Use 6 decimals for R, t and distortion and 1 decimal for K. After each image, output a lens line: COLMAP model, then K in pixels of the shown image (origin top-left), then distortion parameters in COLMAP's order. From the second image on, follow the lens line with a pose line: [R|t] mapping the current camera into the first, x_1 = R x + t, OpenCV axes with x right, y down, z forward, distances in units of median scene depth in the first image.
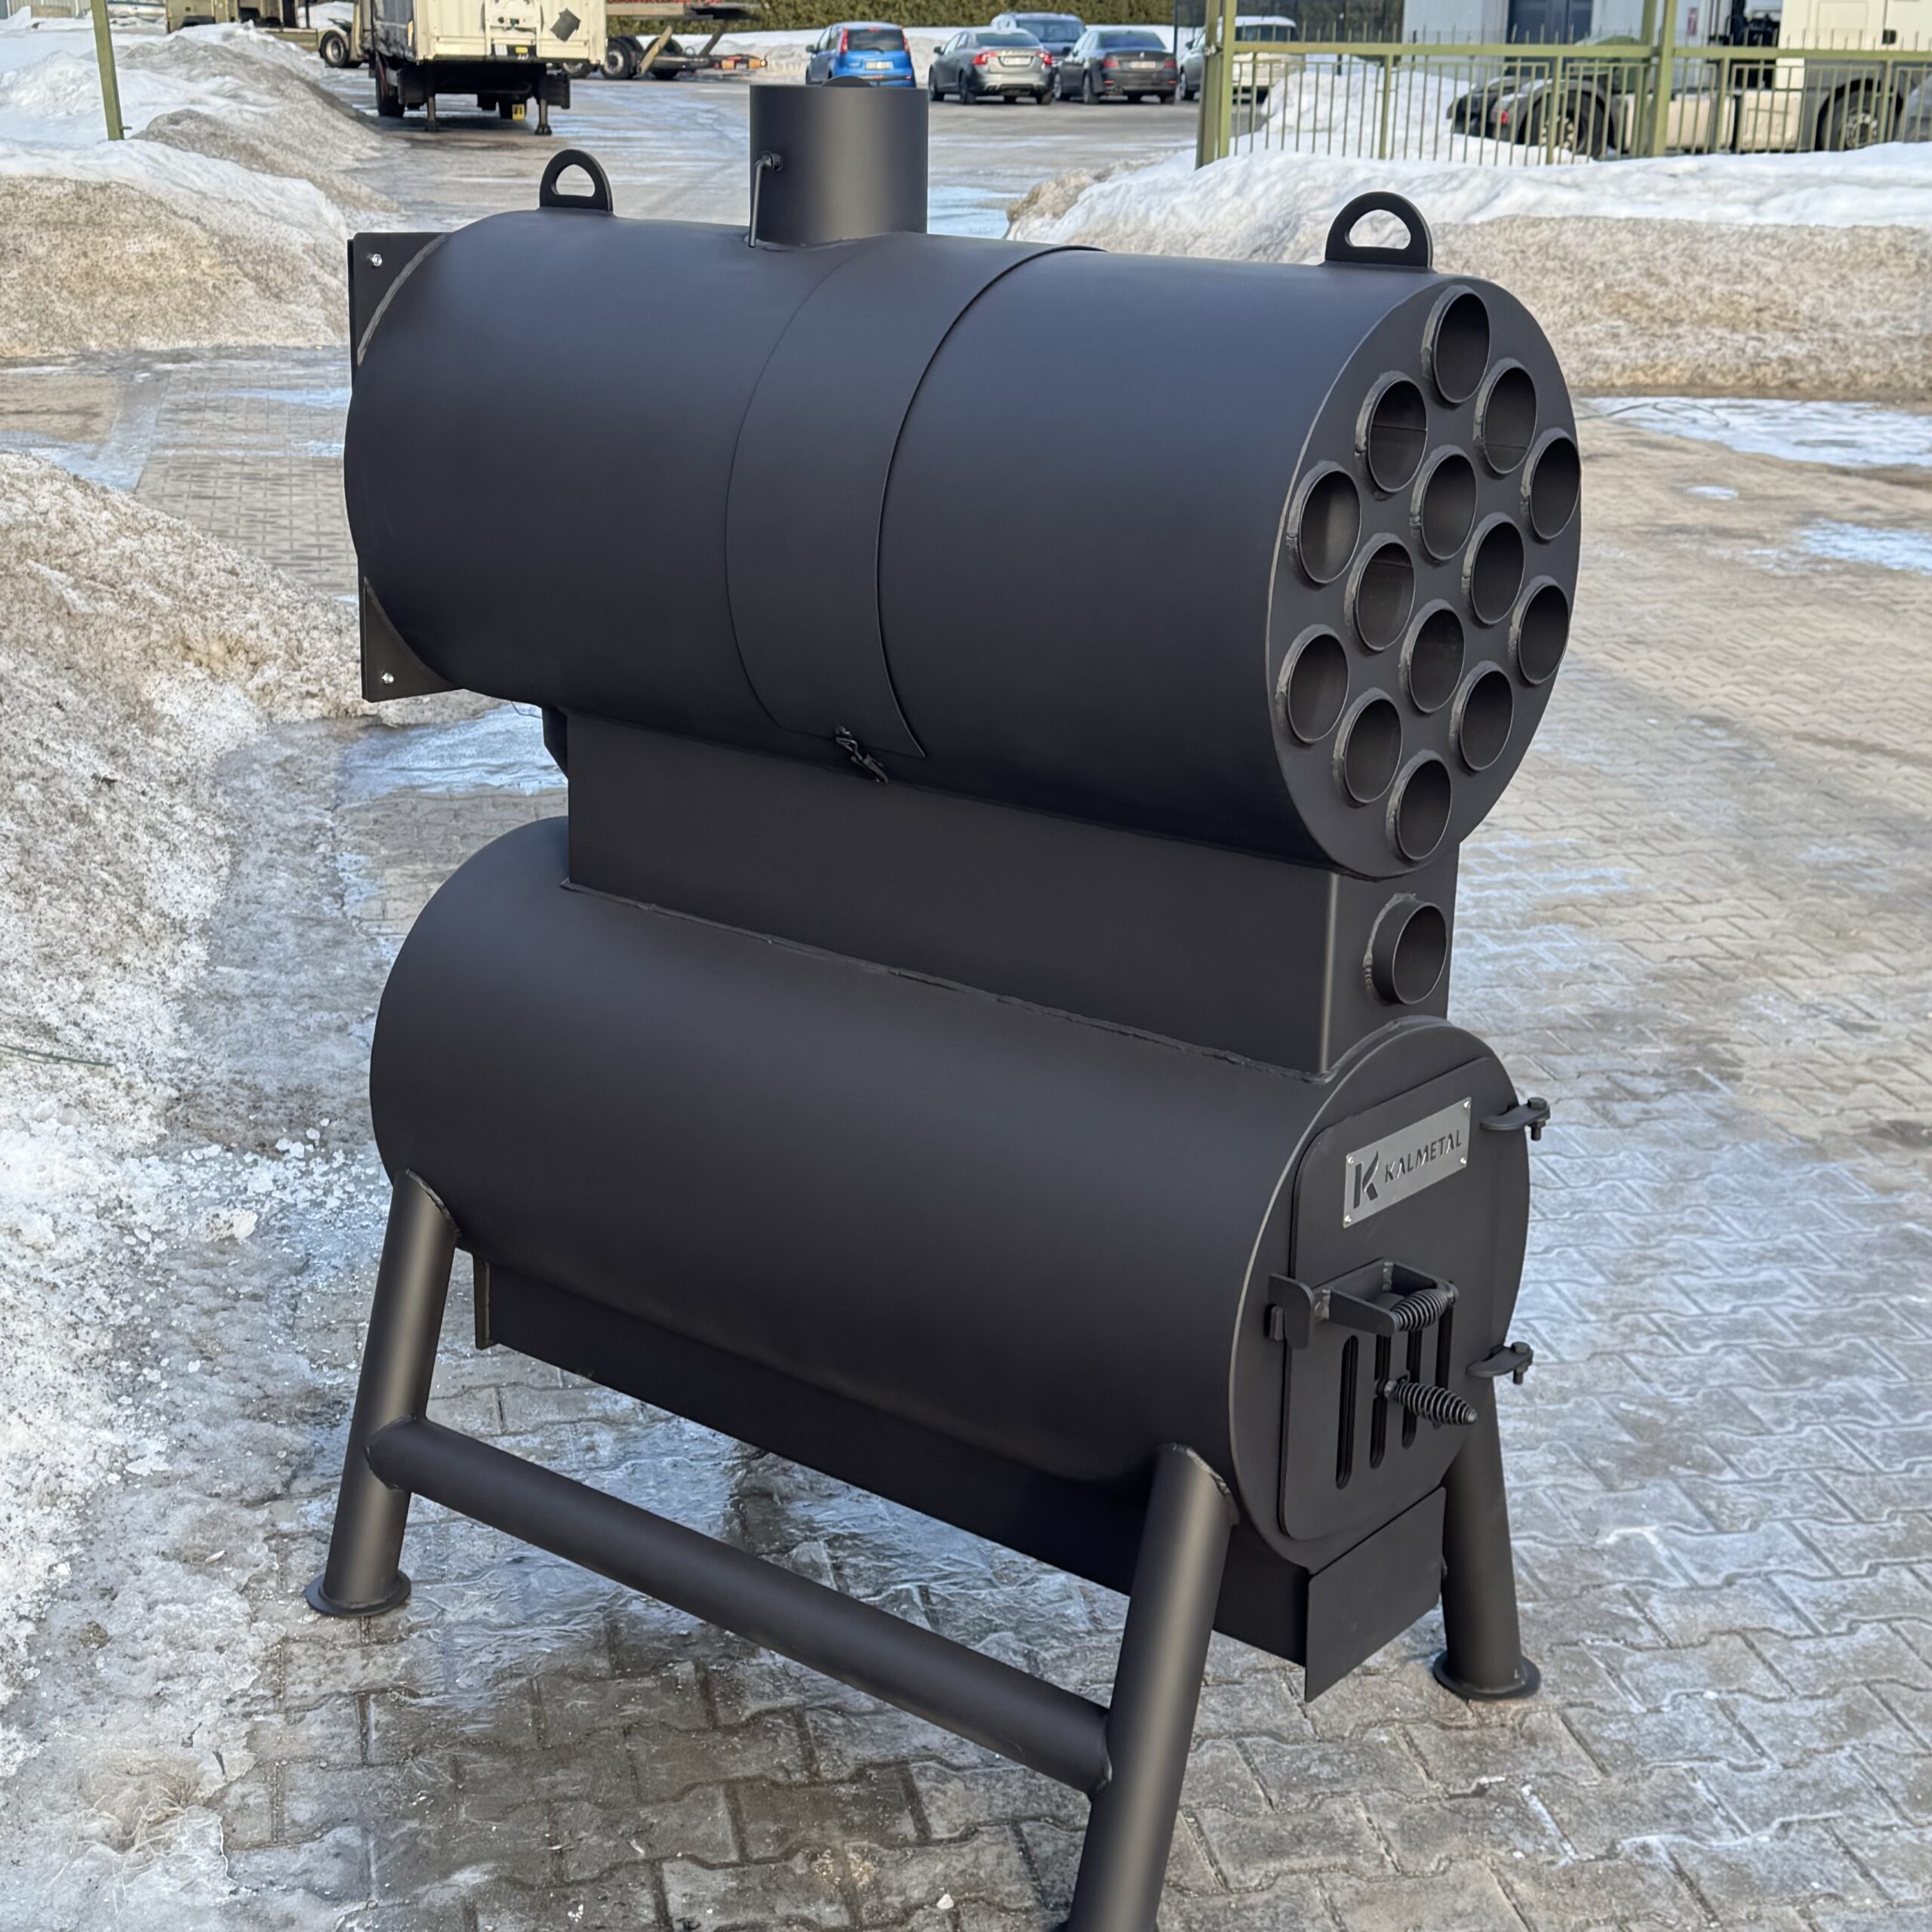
lens RADIAL K [[3097.2, 0, 970.7], [0, 3097.2, 937.6], [0, 0, 1]] dist [0.083704, 0.000000]
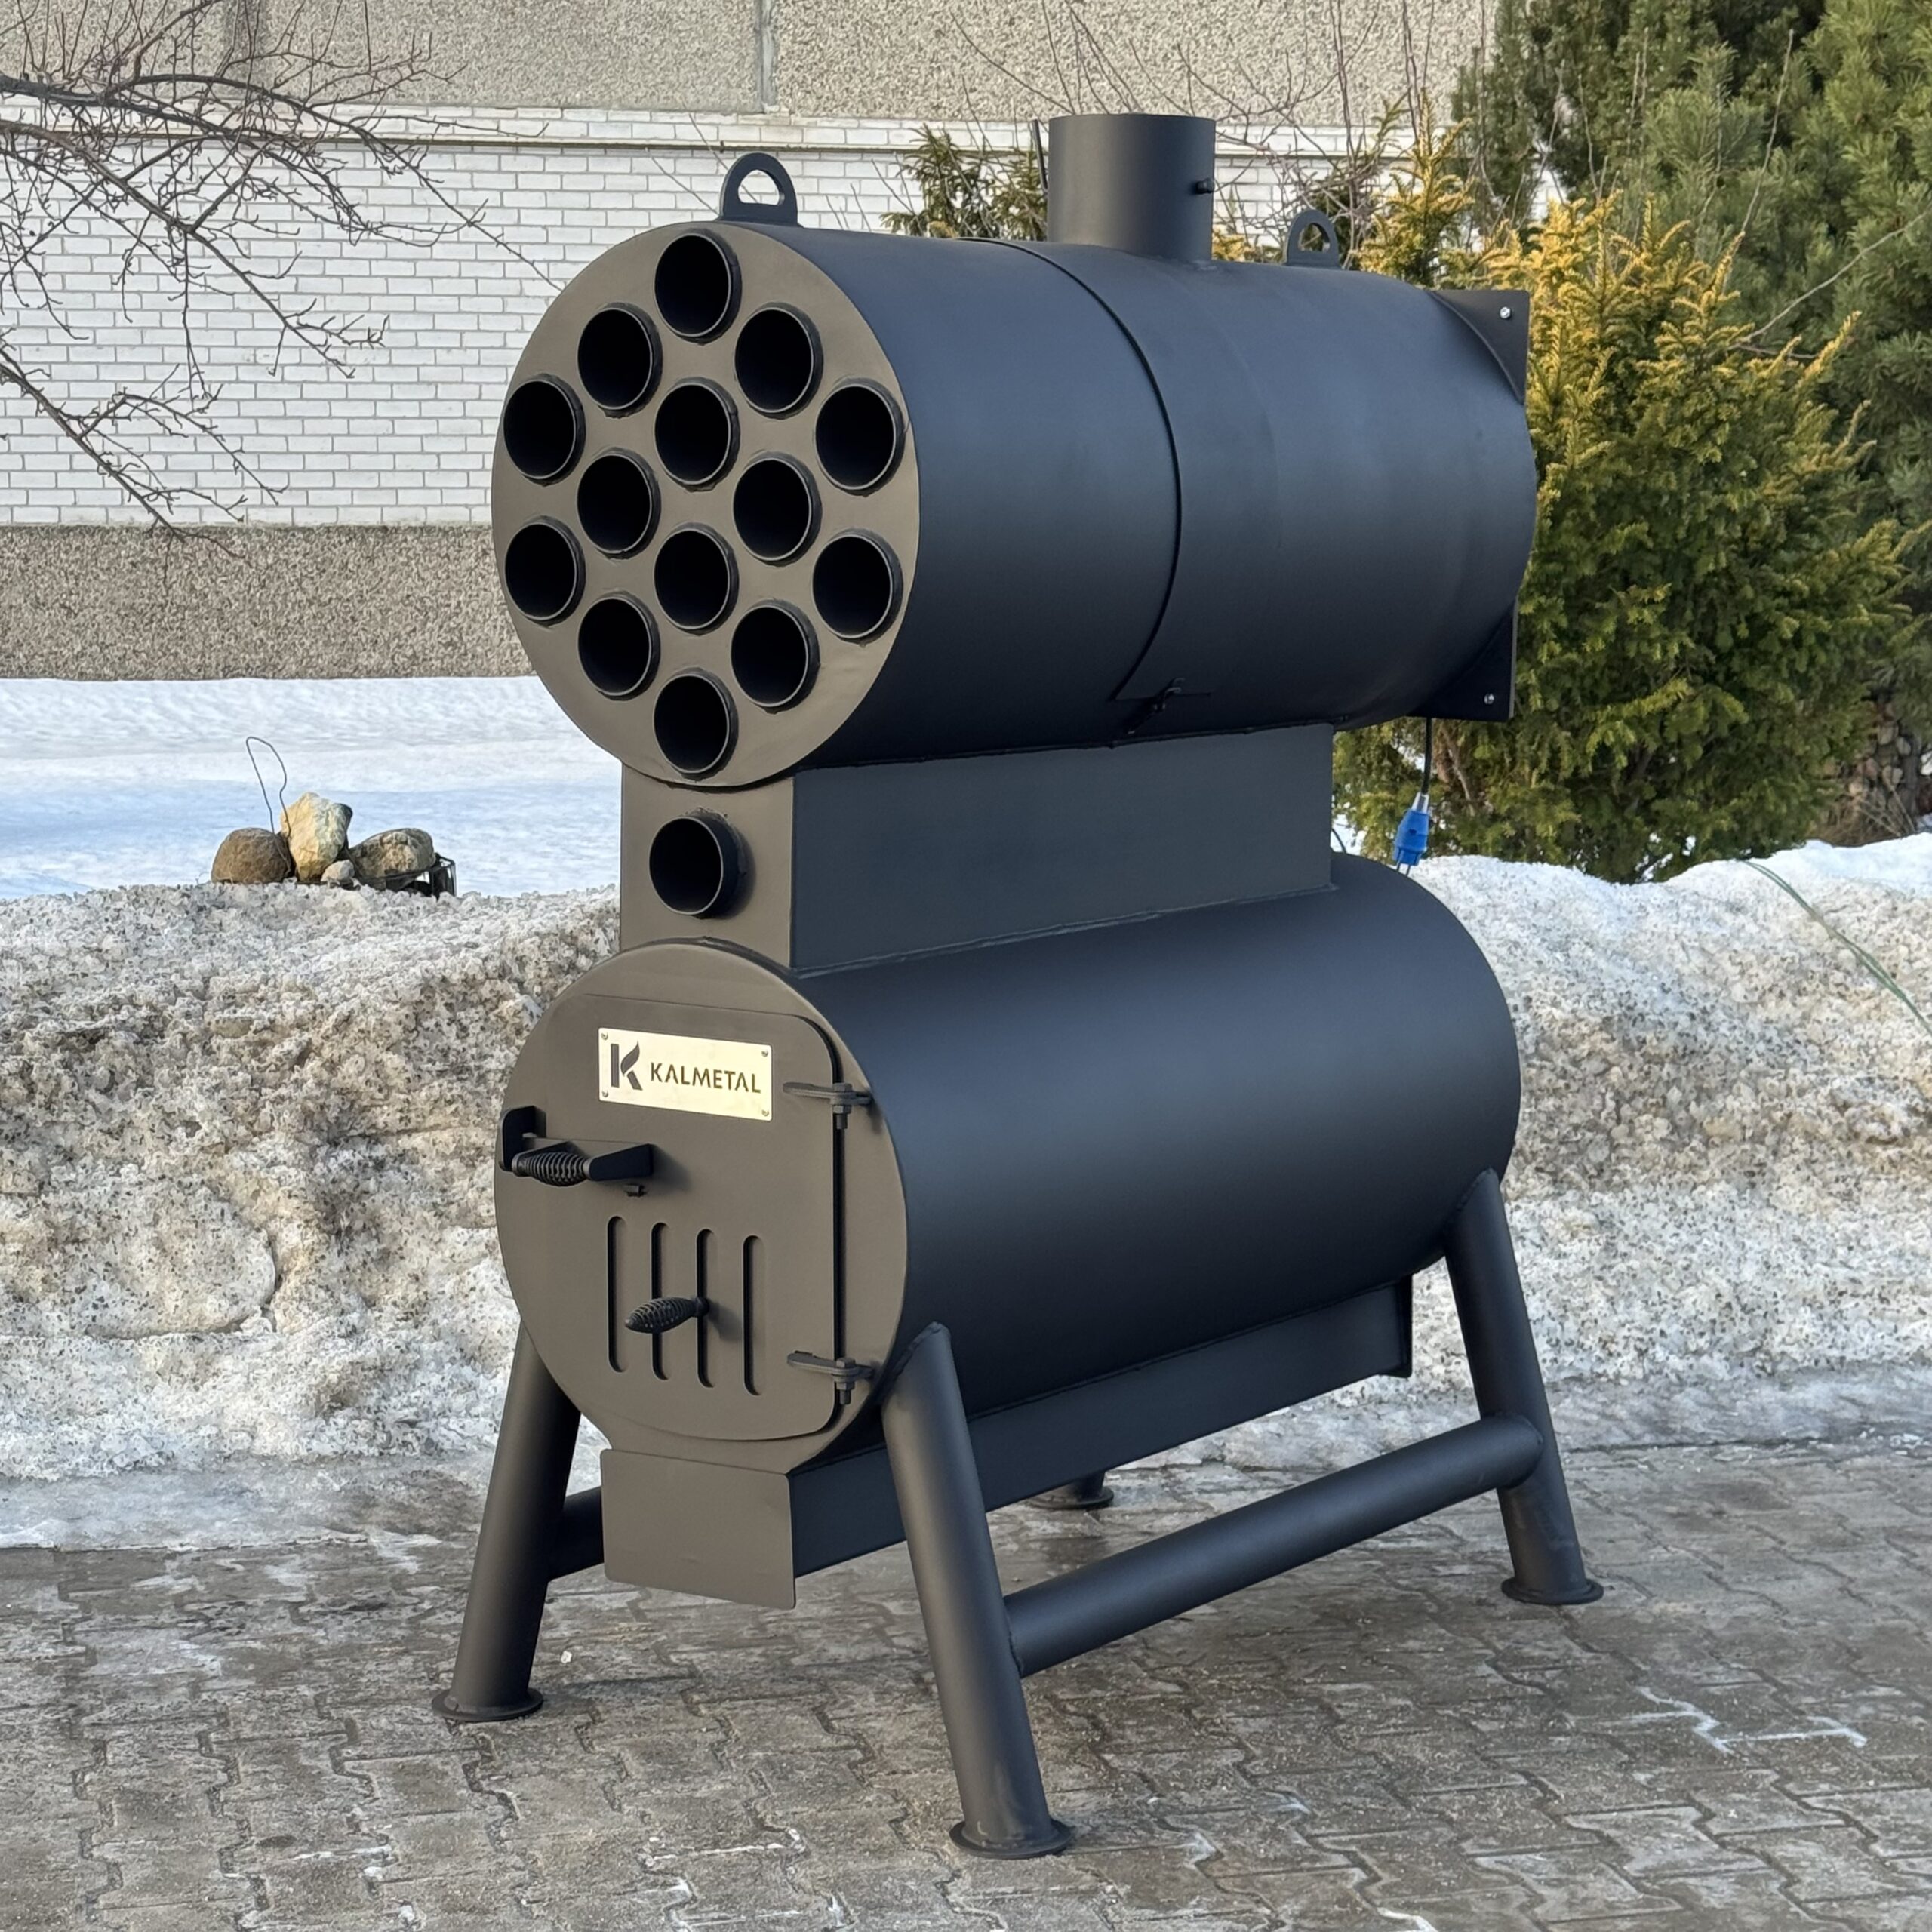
lens RADIAL K [[4029.6, 0, 965.9], [0, 4029.6, 964.0], [0, 0, 1]] dist [0.126933, 0.000000]
pose [[0.044491, 0.104110, -0.993570, 1.256558], [-0.279167, 0.956229, 0.087697, -0.090889], [0.959211, 0.273471, 0.071608, 0.839696]]
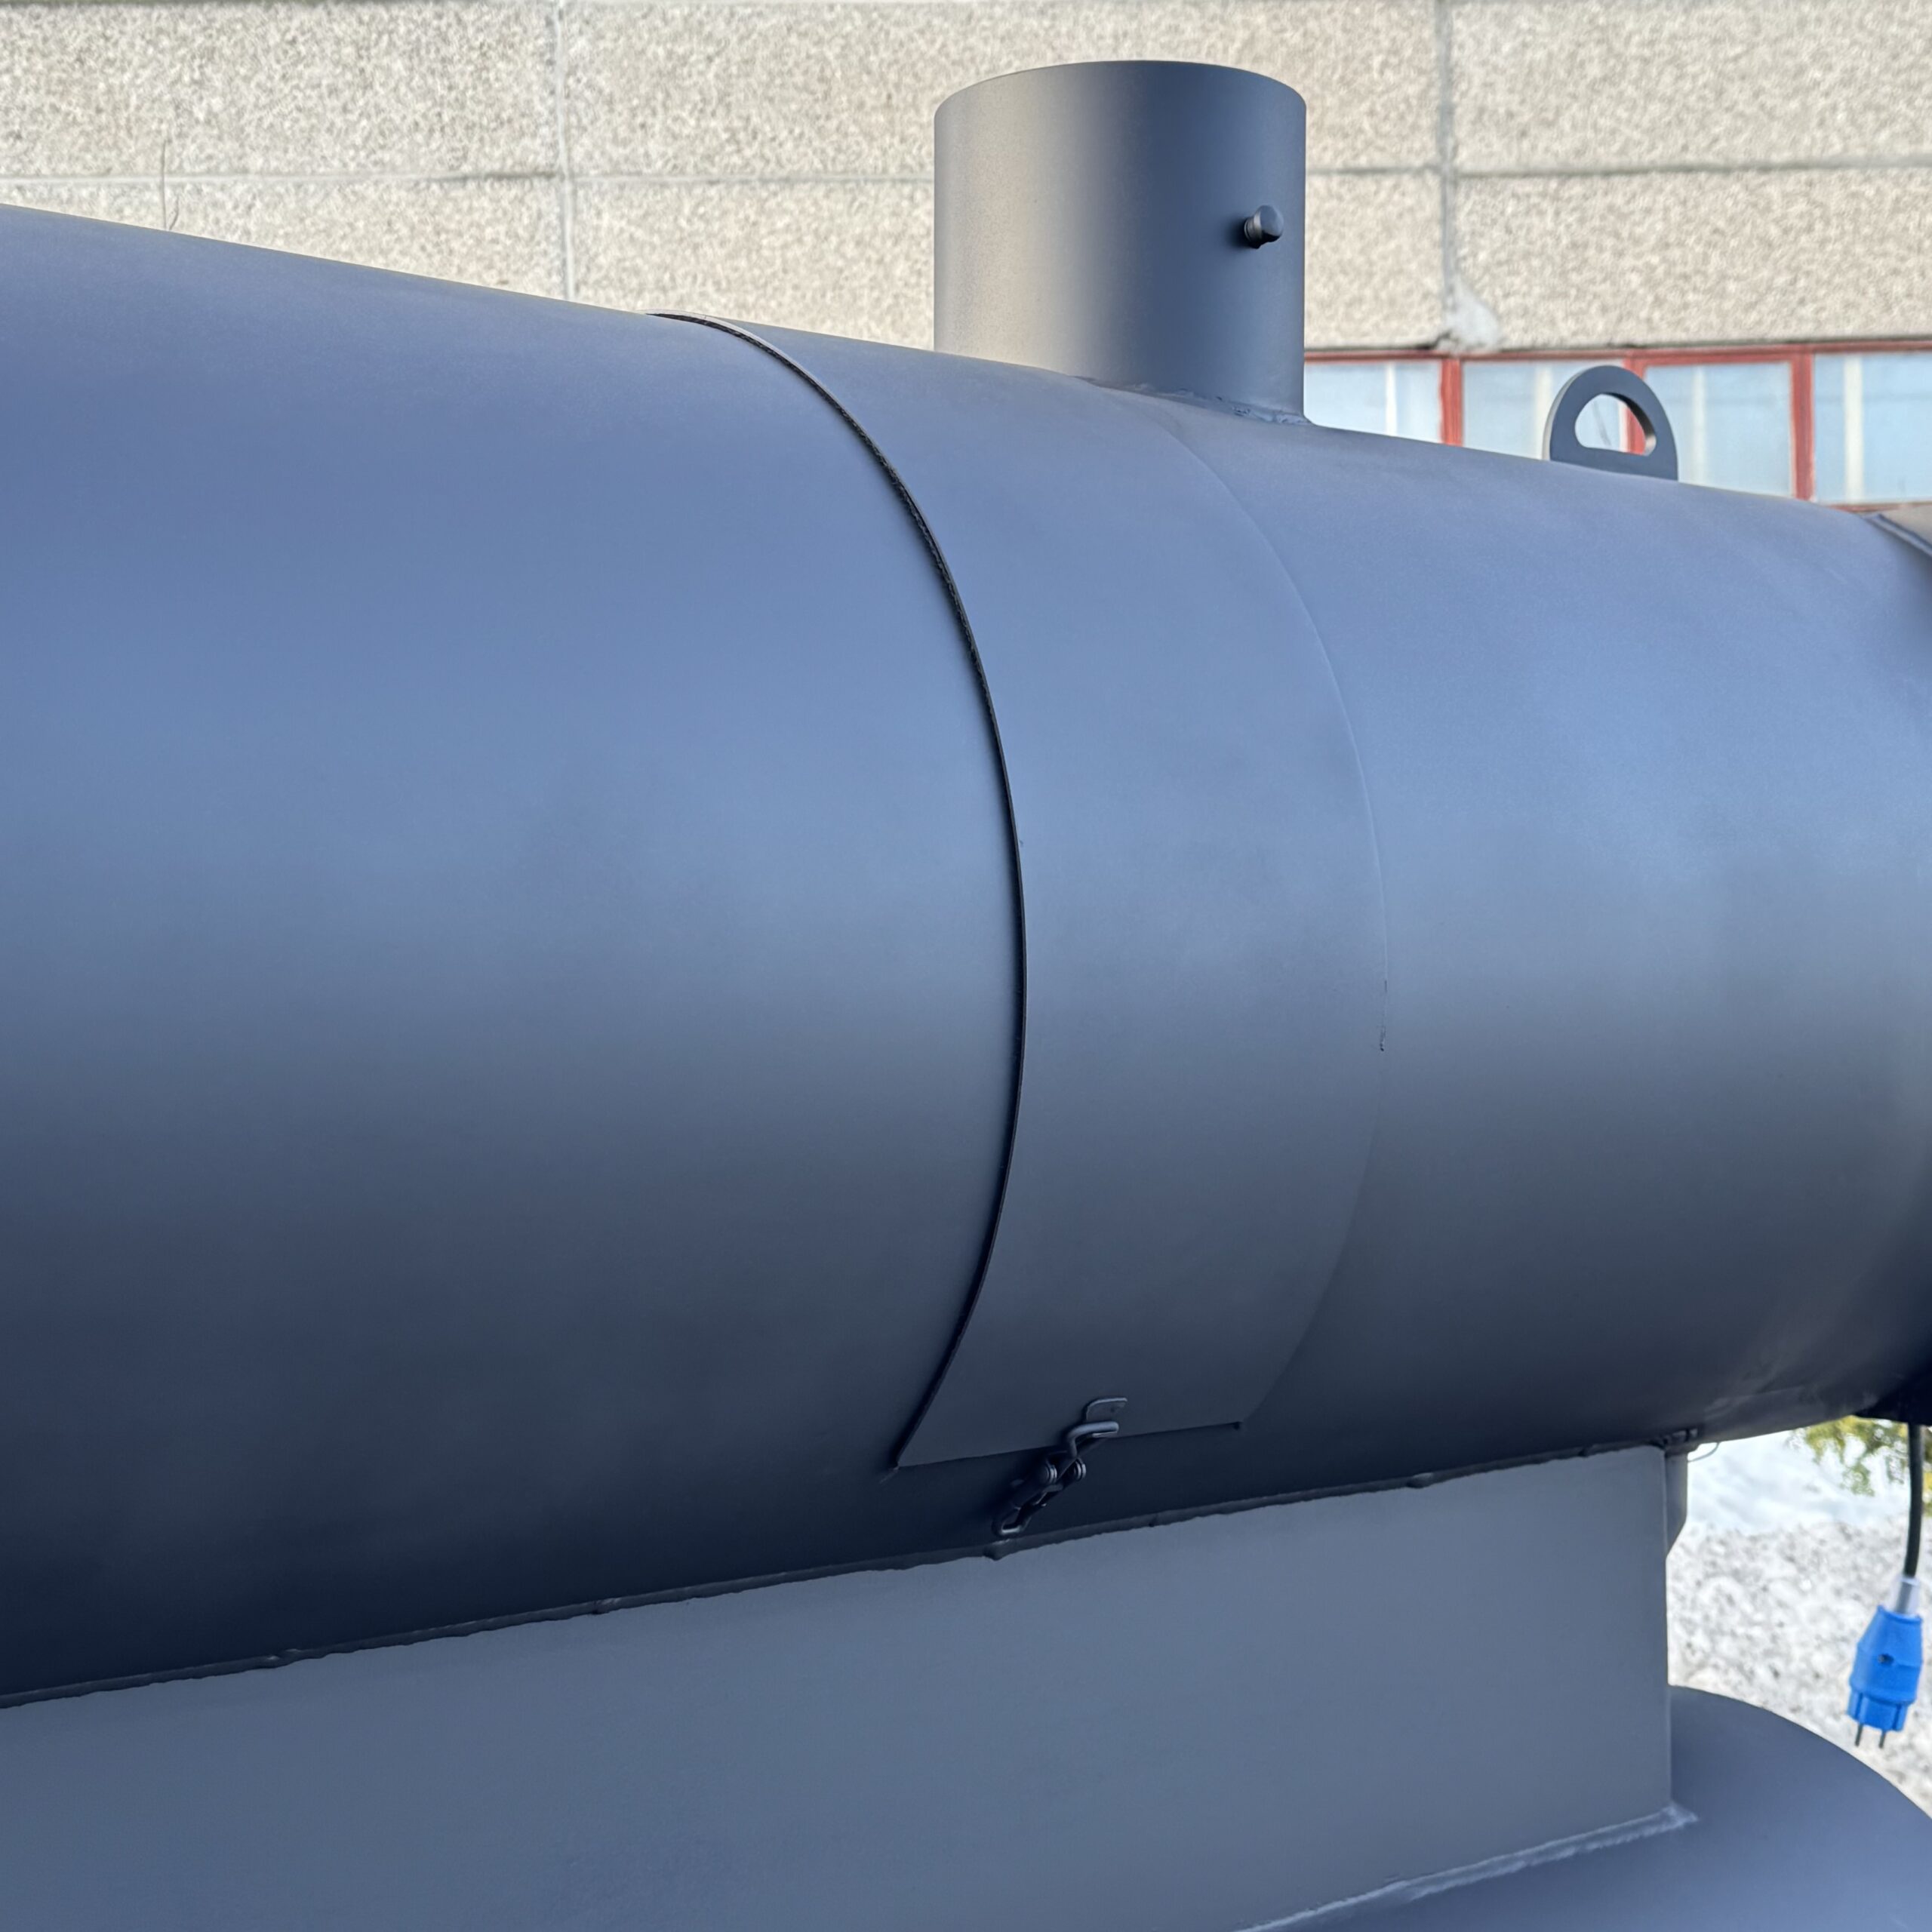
lens RADIAL K [[3097.2, 0, 1013.2], [0, 3097.2, 896.1], [0, 0, 1]] dist [0.083704, 0.000000]
pose [[-0.183856, -0.049534, -0.981704, 0.394105], [-0.265580, 0.964088, 0.001094, -0.137321], [0.946395, 0.260922, -0.190408, 1.007105]]
